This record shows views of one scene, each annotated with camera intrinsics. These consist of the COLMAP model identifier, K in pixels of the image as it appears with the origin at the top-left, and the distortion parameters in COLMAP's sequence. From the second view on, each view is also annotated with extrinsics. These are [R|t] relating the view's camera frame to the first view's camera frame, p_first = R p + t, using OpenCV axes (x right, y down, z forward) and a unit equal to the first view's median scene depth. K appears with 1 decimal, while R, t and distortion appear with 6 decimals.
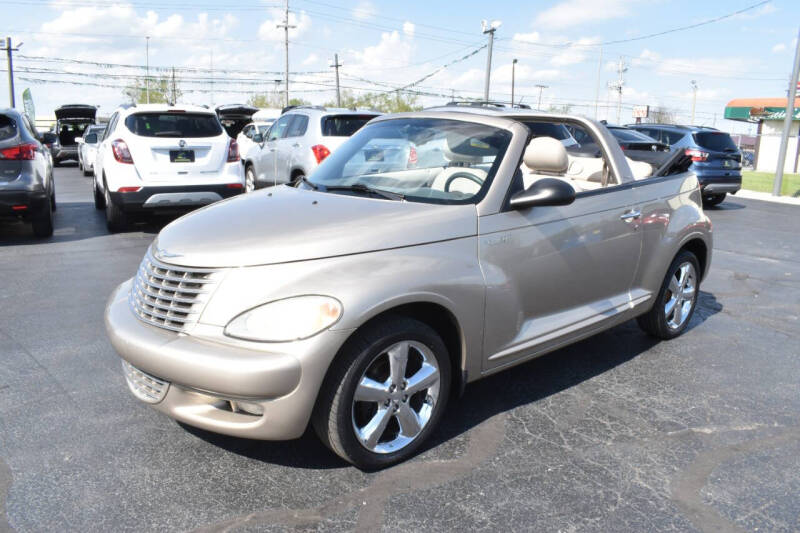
lens RADIAL K [[621.4, 0, 401.3], [0, 621.4, 264.1], [0, 0, 1]] dist [-0.099332, 0.012606]
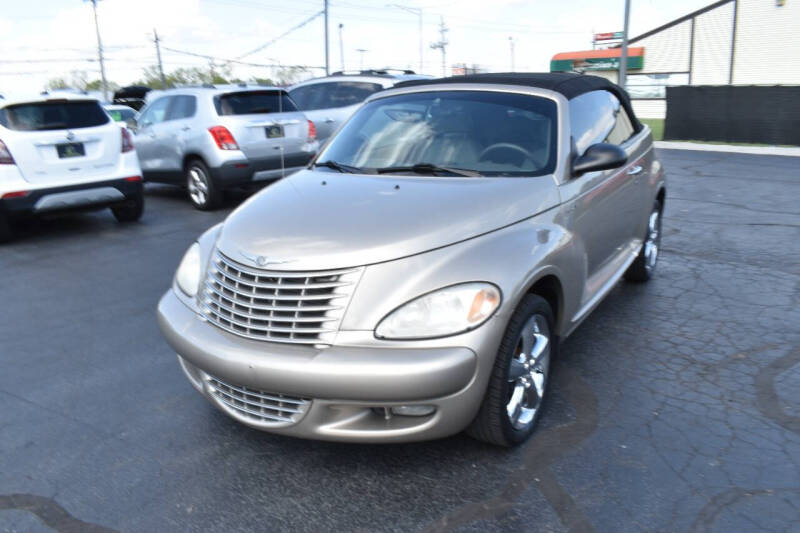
lens RADIAL K [[622.8, 0, 402.5], [0, 622.8, 266.2], [0, 0, 1]] dist [-0.098063, 0.012428]
pose [[0.958099, -0.127122, 0.256684, -0.150808], [0.113331, 0.991235, 0.067885, -0.016484], [-0.263064, -0.035950, 0.964108, 0.029113]]
